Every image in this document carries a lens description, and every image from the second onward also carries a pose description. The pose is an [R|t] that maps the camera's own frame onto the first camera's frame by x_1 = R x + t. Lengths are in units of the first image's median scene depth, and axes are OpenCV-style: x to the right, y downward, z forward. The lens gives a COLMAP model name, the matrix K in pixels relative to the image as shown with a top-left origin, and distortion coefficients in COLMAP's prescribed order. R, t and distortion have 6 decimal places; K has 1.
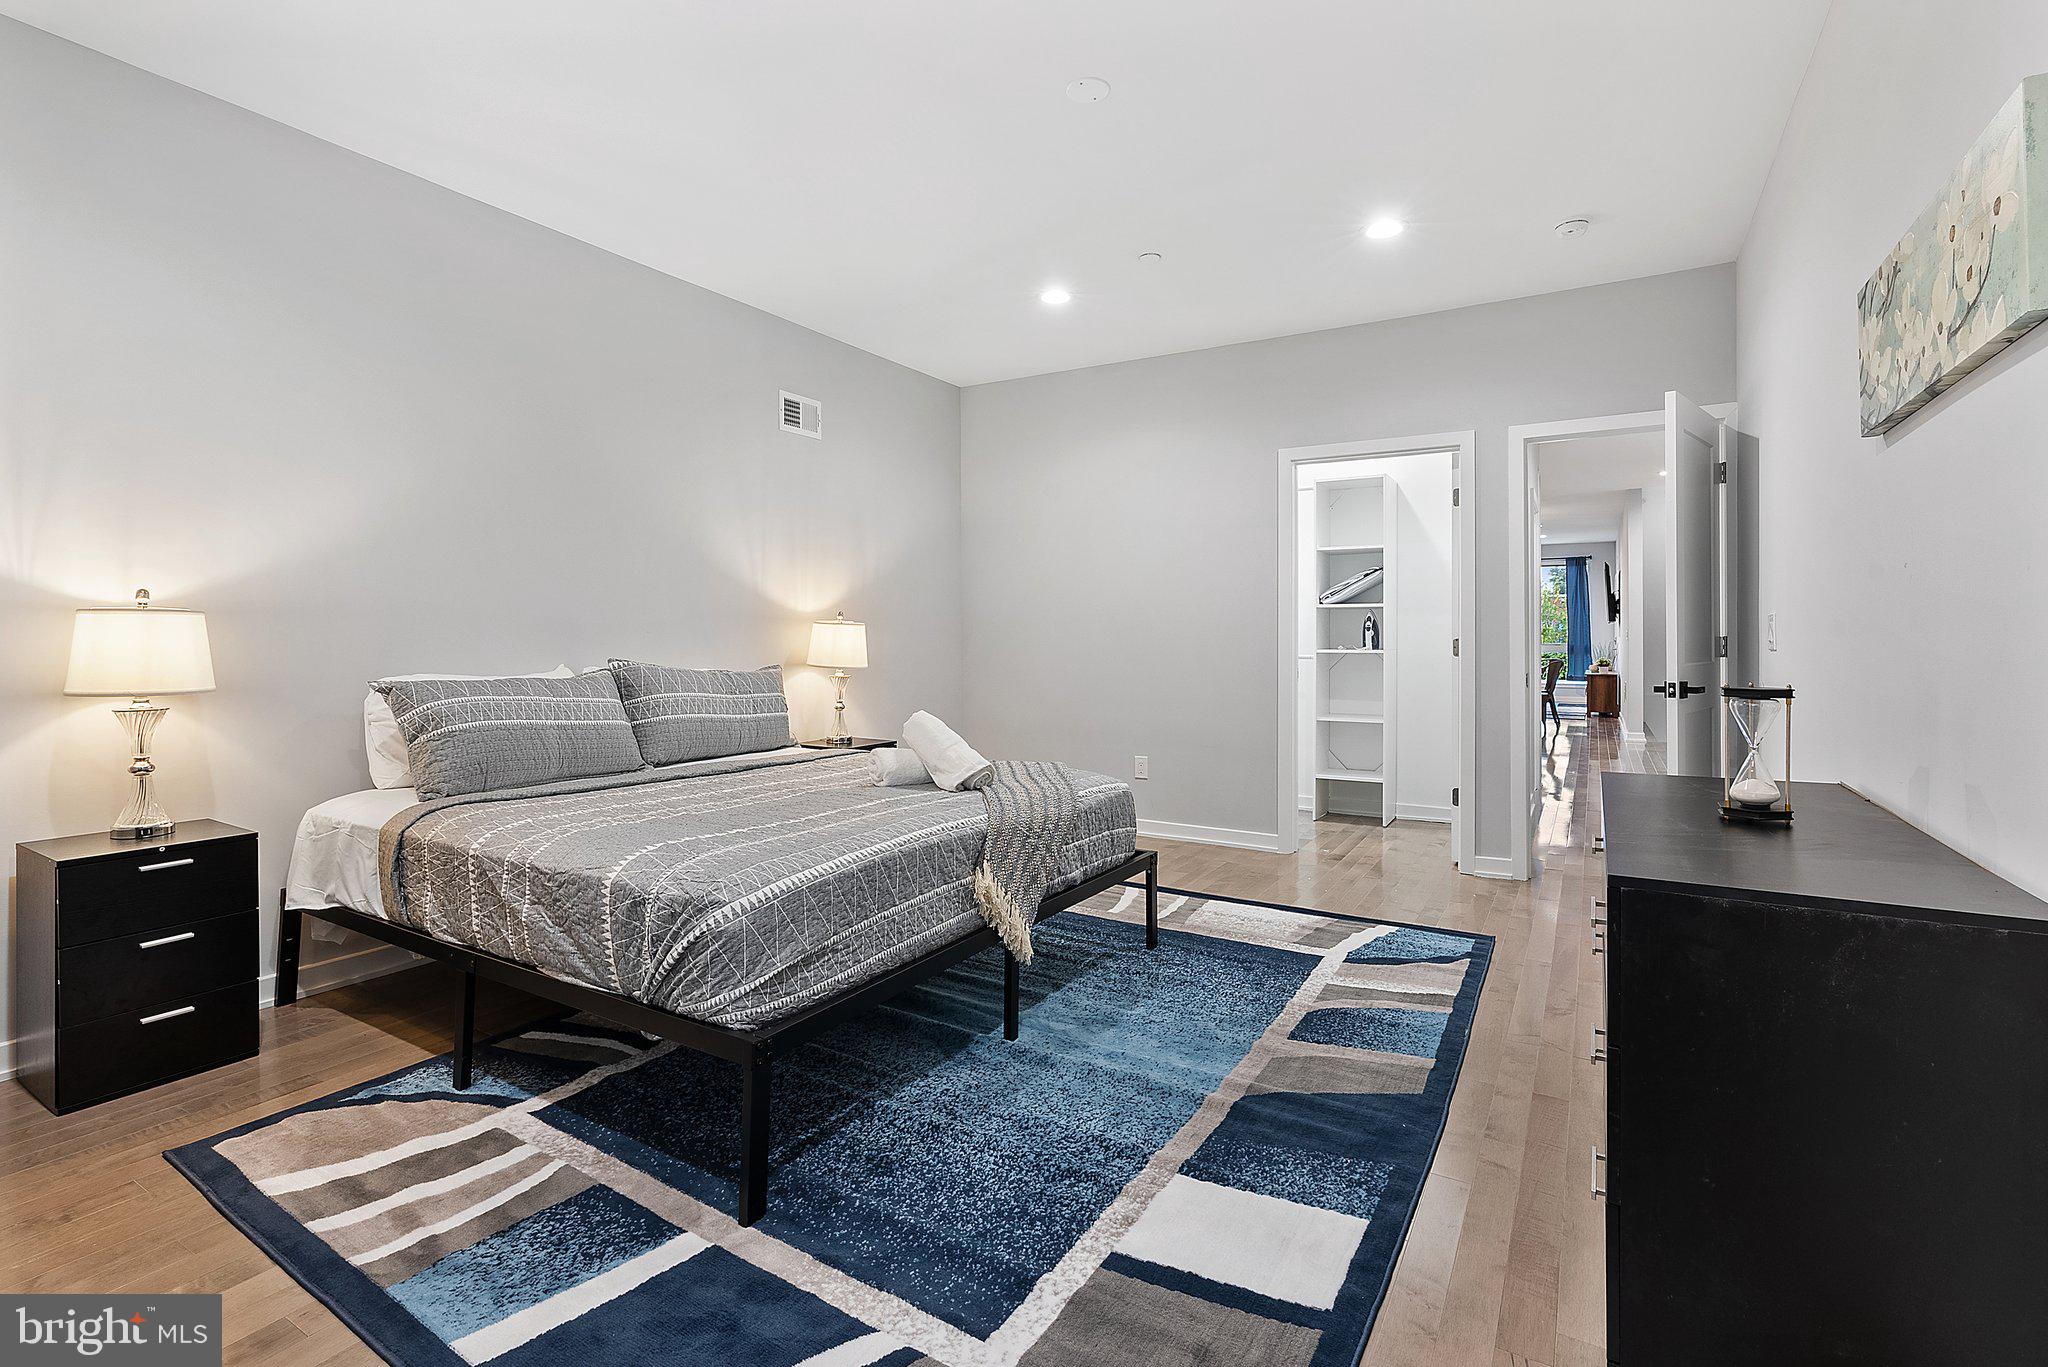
lens RADIAL K [[918.6, 0, 1019.5], [0, 918.6, 640.5], [0, 0, 1]] dist [-0.002364, 0.000058]
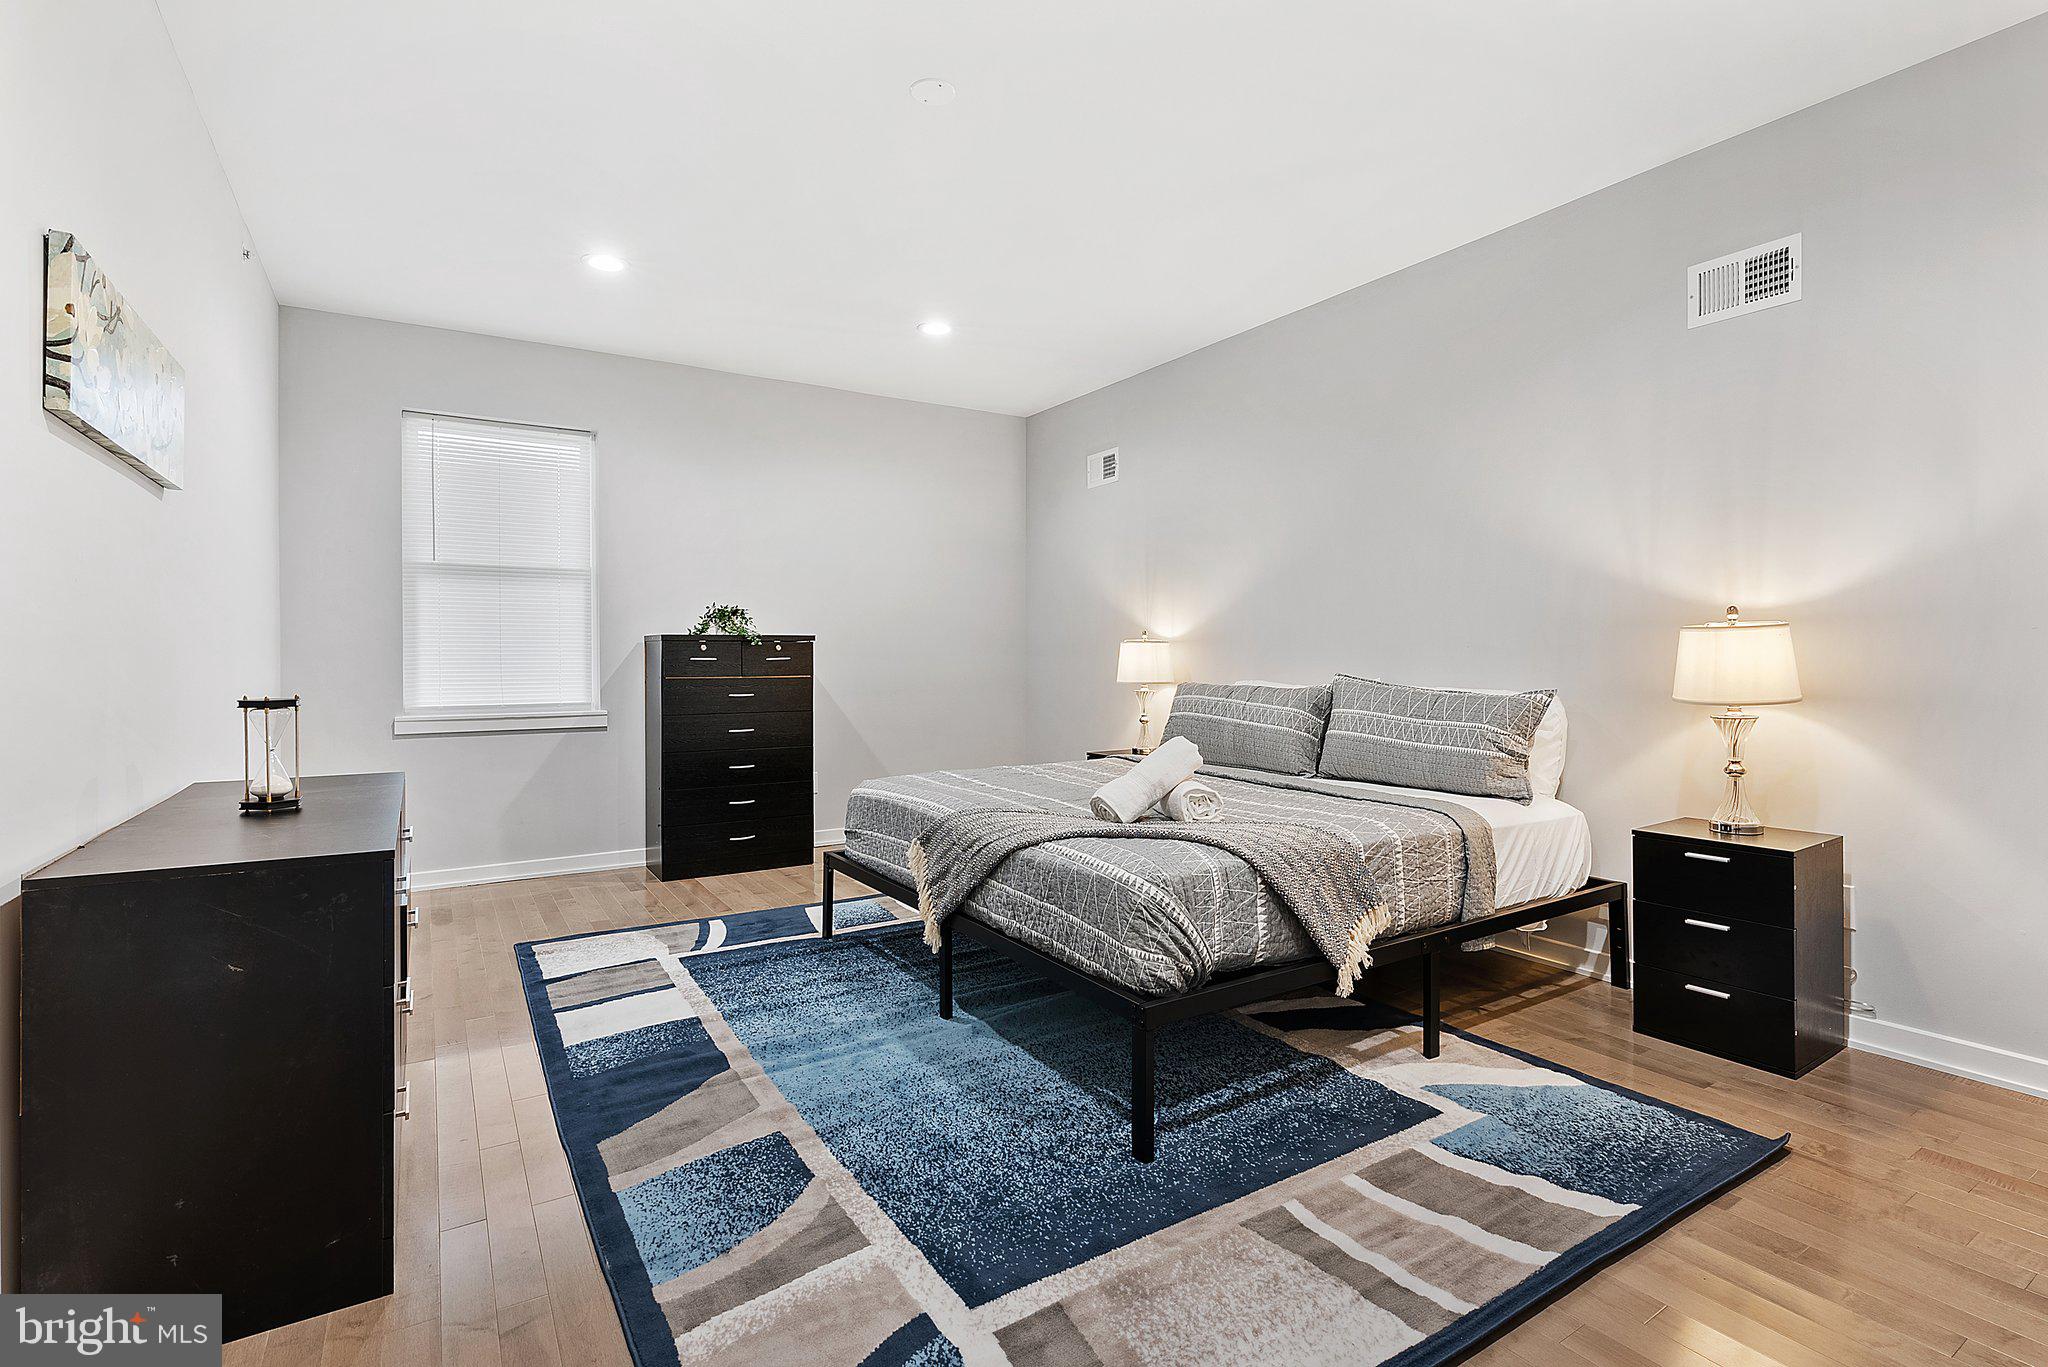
lens RADIAL K [[918.6, 0, 1019.5], [0, 918.6, 640.5], [0, 0, 1]] dist [-0.002364, 0.000058]
pose [[-0.421600, -0.018204, -0.906599, 0.815813], [0.004579, 0.999743, -0.022203, 0.004572], [0.906770, -0.013513, -0.421408, 1.315149]]
